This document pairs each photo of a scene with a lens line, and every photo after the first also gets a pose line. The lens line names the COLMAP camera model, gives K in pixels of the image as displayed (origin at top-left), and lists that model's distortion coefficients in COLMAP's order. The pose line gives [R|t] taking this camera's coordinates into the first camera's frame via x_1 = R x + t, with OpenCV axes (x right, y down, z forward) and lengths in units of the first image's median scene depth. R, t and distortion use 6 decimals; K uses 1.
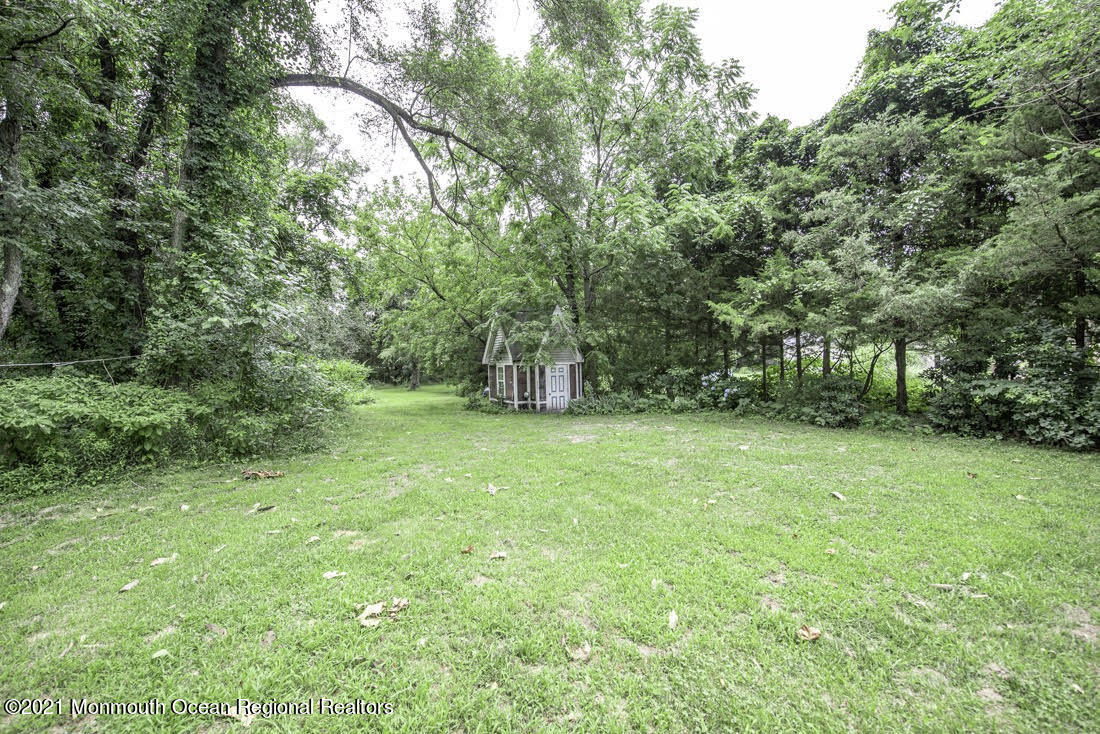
lens RADIAL K [[439.0, 0, 552.5], [0, 439.0, 363.1], [0, 0, 1]] dist [-0.000301, -0.000177]
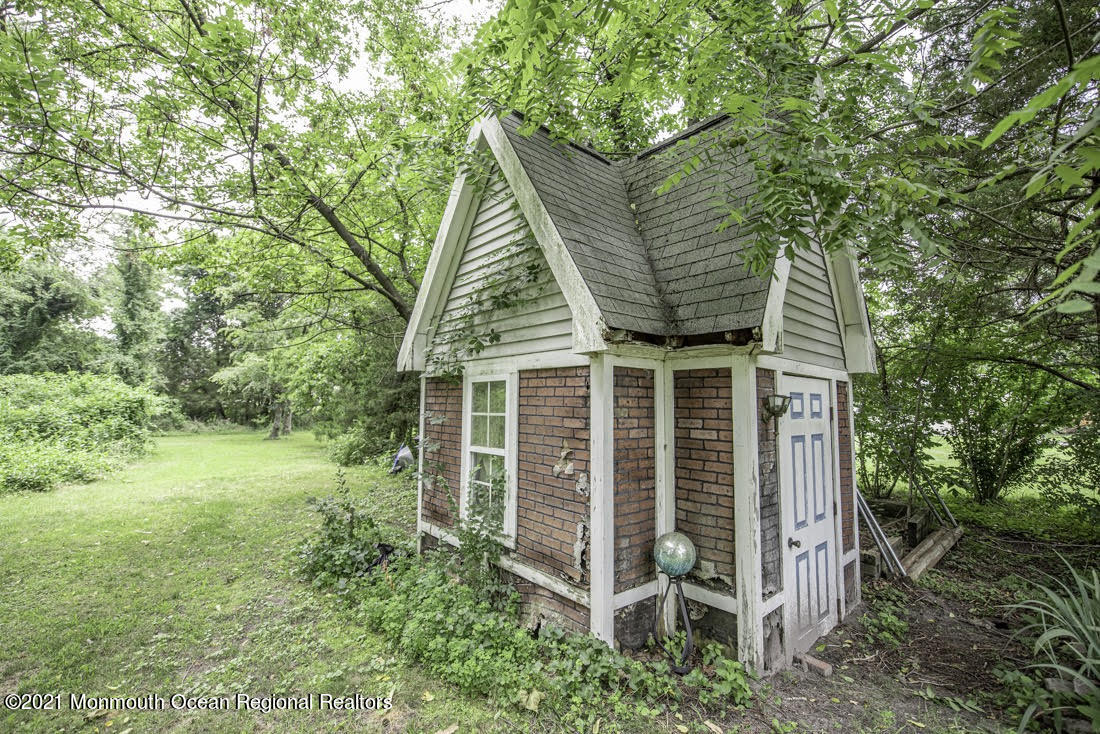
lens RADIAL K [[439.0, 0, 552.5], [0, 439.0, 363.1], [0, 0, 1]] dist [-0.000301, -0.000177]
pose [[0.982723, 0.059234, 0.175350, -0.126314], [-0.040269, 0.993137, -0.109808, 0.021987], [-0.180651, 0.100850, 0.978363, 0.797460]]
